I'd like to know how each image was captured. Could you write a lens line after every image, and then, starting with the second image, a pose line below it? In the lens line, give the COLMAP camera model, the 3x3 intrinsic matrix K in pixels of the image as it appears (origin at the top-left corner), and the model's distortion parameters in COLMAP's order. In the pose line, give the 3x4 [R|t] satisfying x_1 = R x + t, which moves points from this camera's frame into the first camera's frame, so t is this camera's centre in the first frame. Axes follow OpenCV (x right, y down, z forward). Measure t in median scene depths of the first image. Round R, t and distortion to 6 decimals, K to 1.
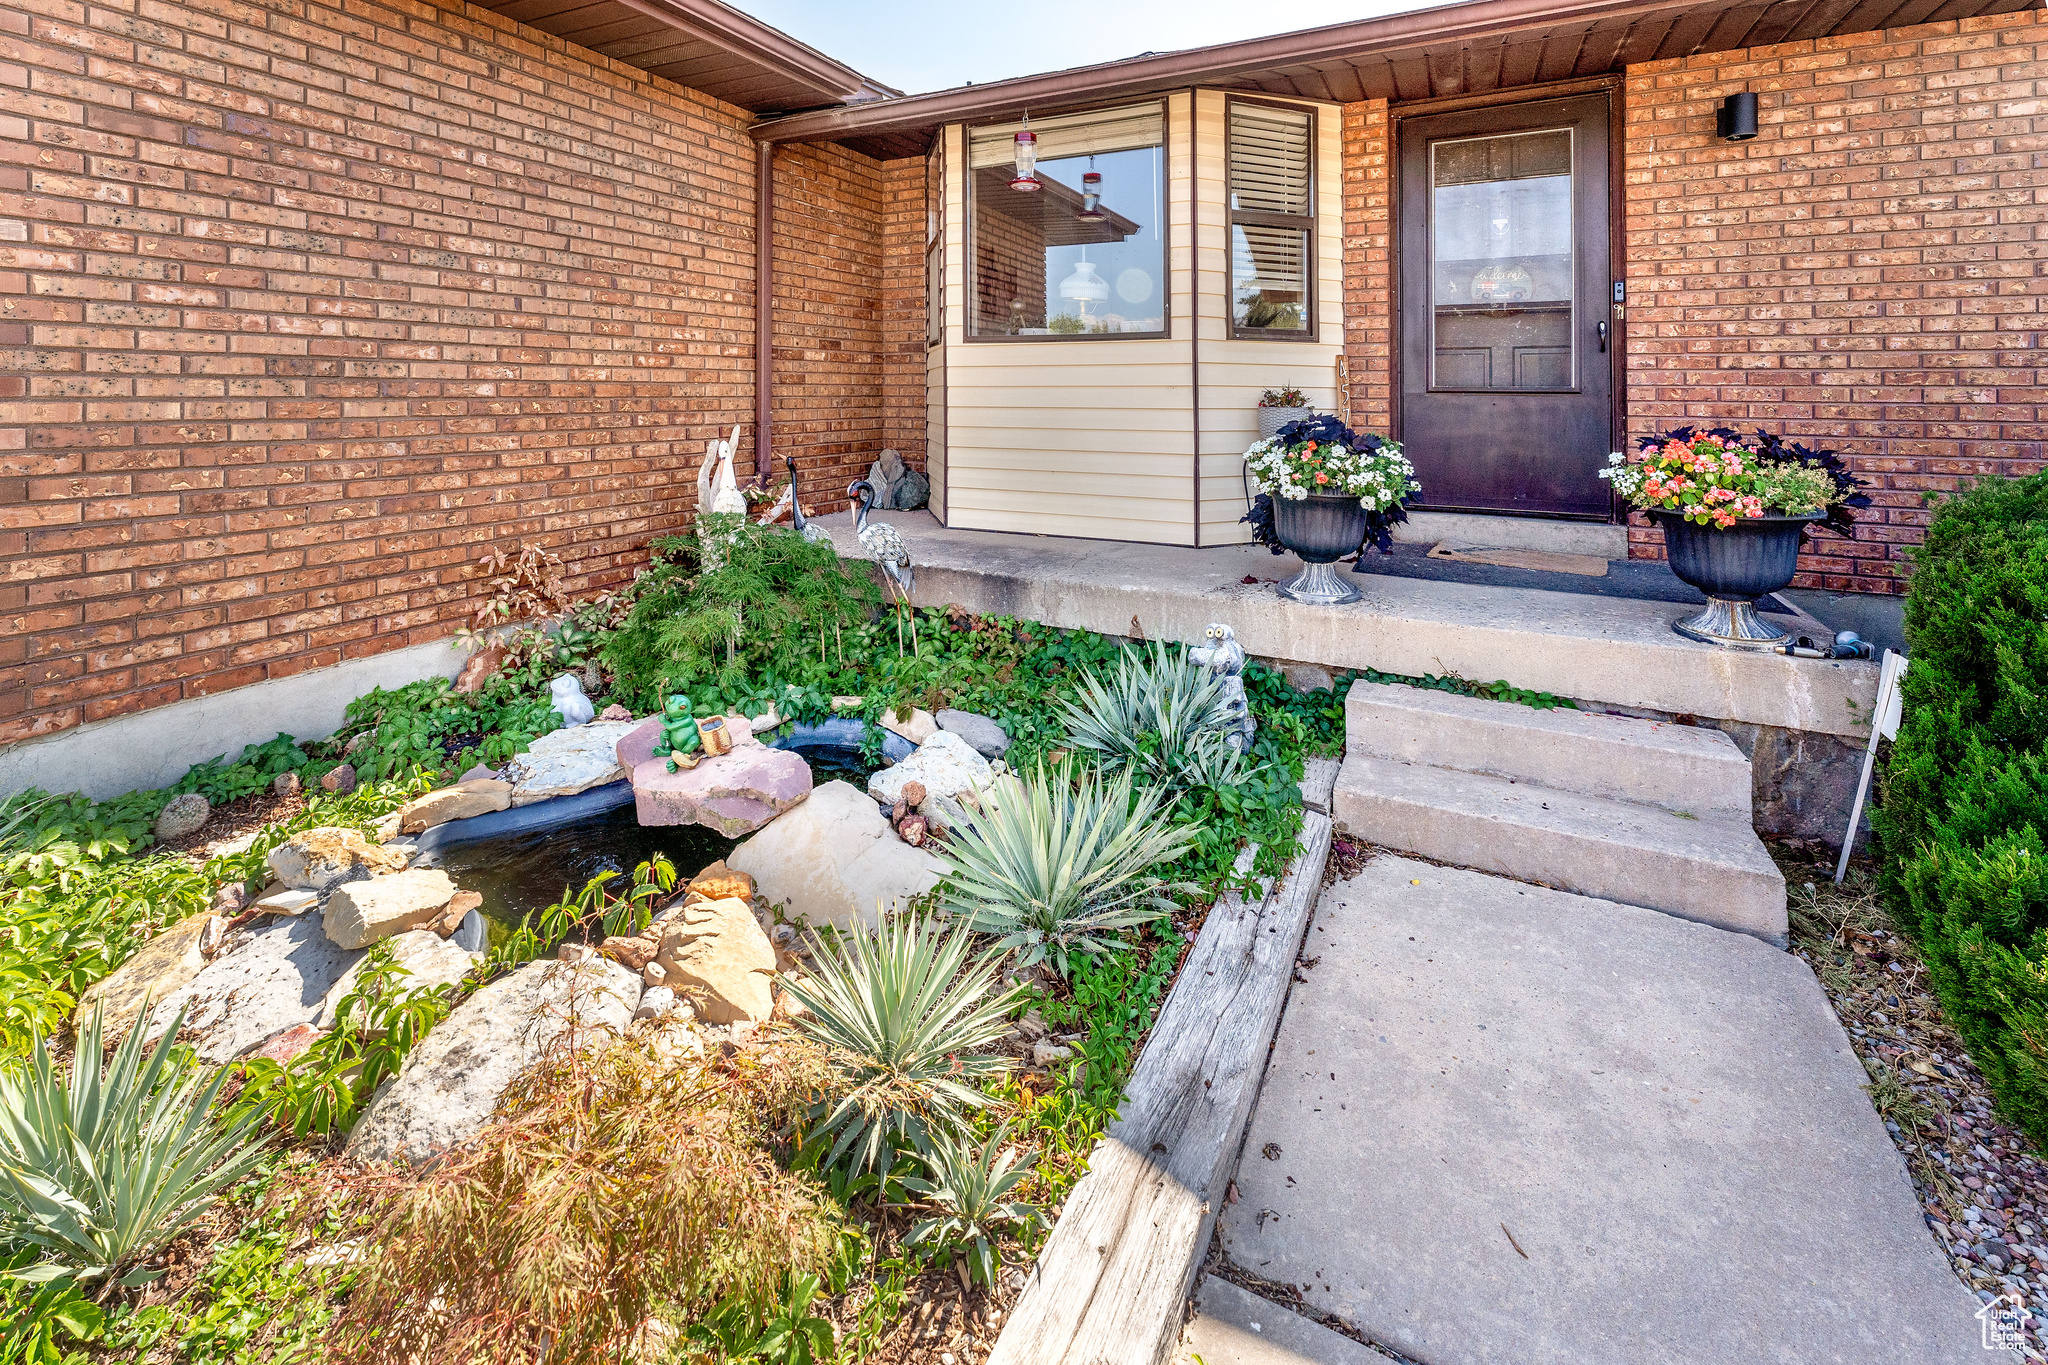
lens RADIAL K [[879.6, 0, 1031.0], [0, 879.6, 548.6], [0, 0, 1]] dist [-0.001312, 0.000527]
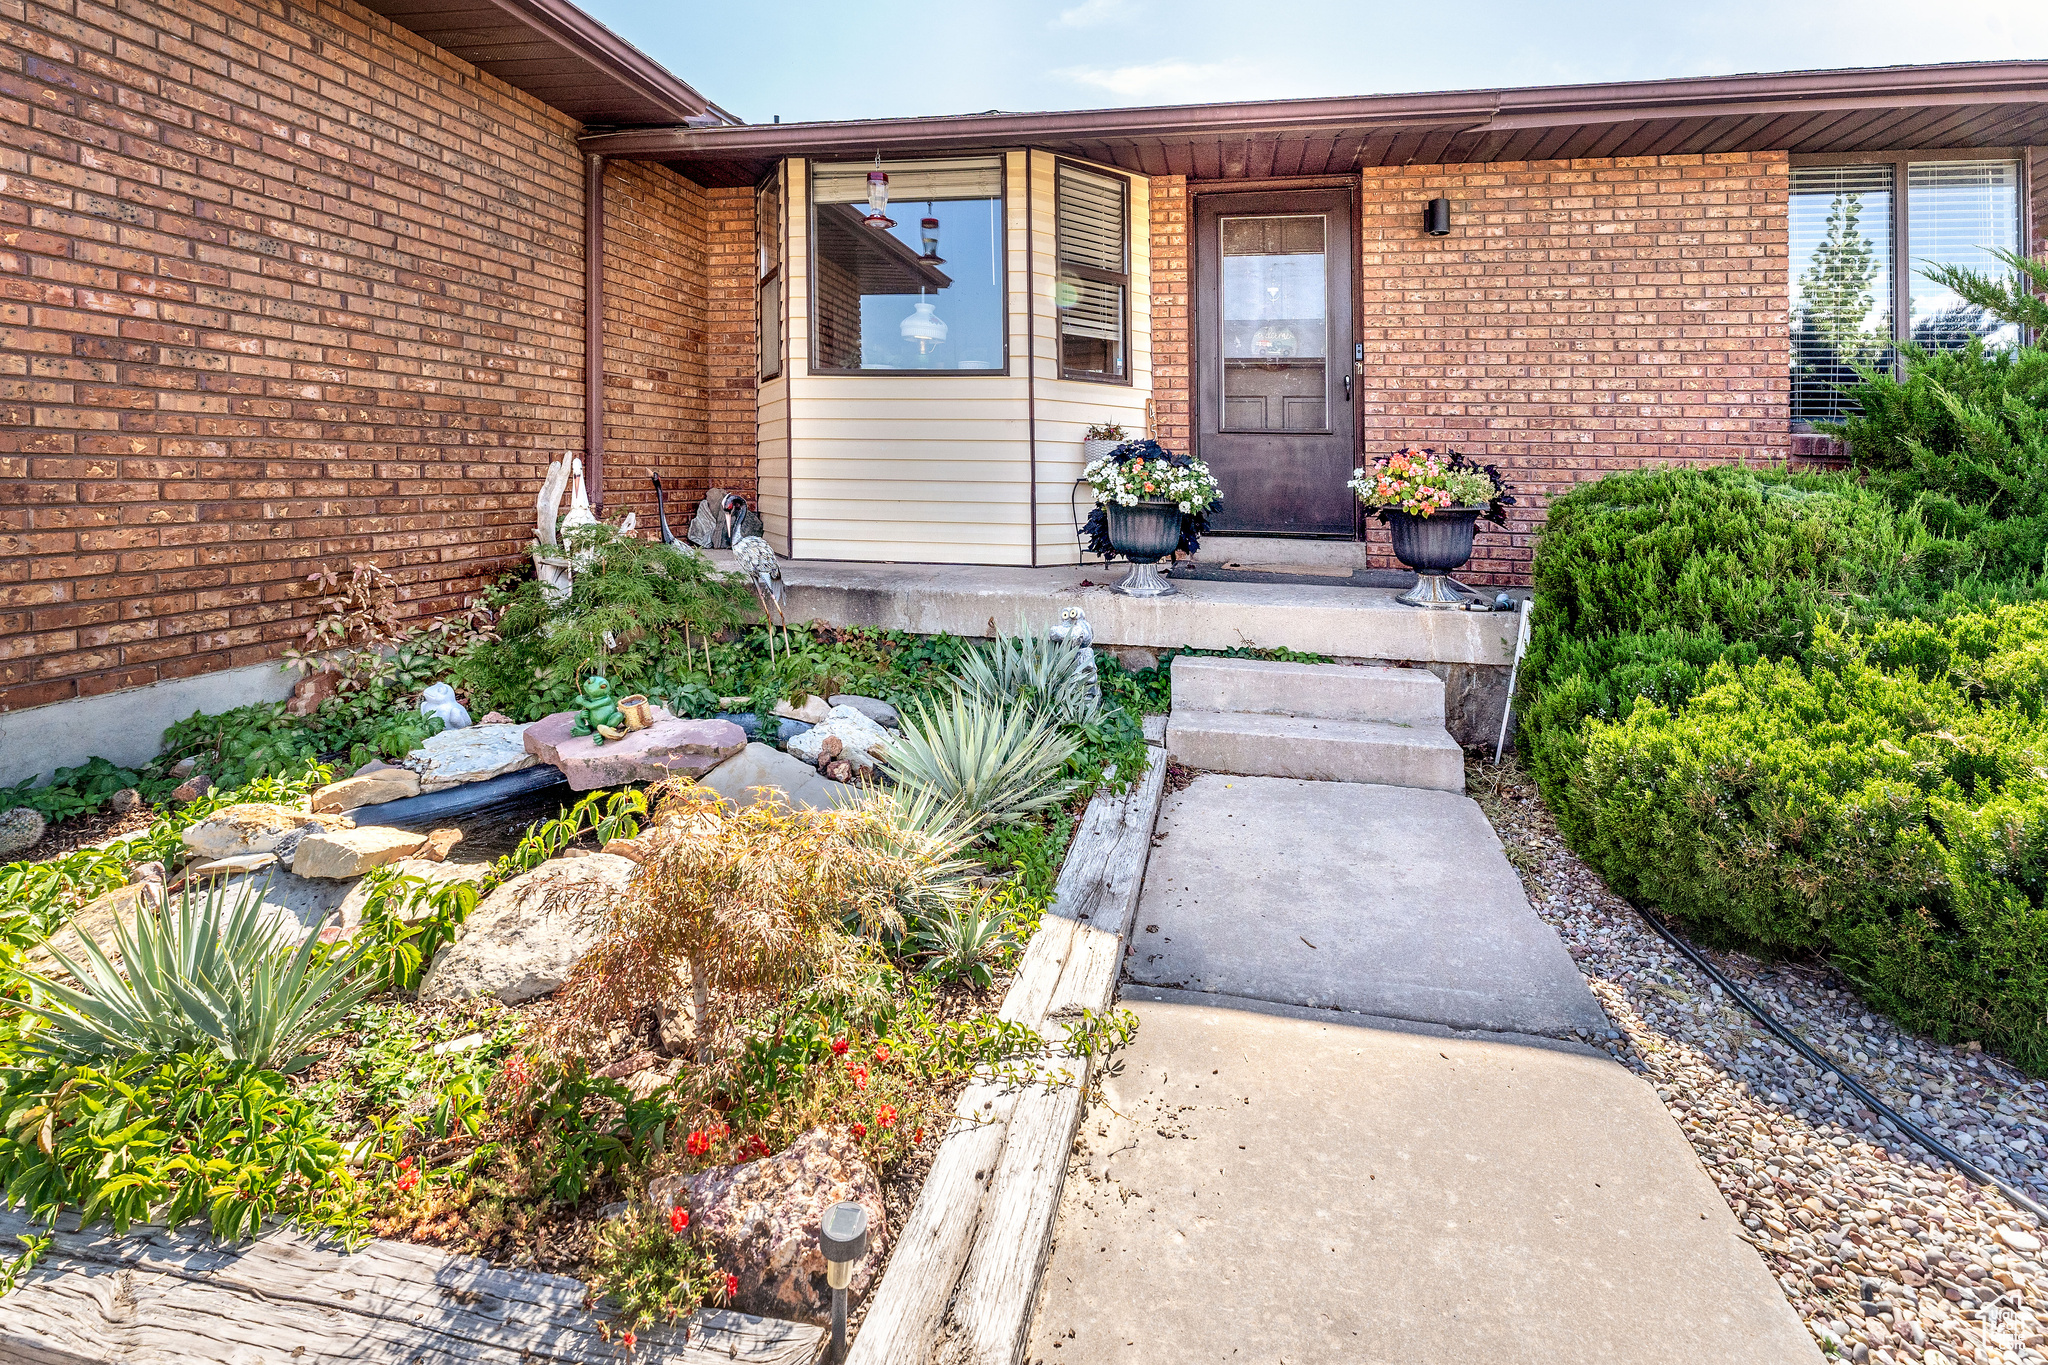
lens RADIAL K [[894.1, 0, 1060.7], [0, 894.1, 677.9], [0, 0, 1]] dist [-0.001116, 0.000132]
pose [[0.963486, -0.042637, 0.264341, -0.118850], [0.027862, 0.997846, 0.059397, 0.098743], [-0.266304, -0.049863, 0.962598, -0.167543]]
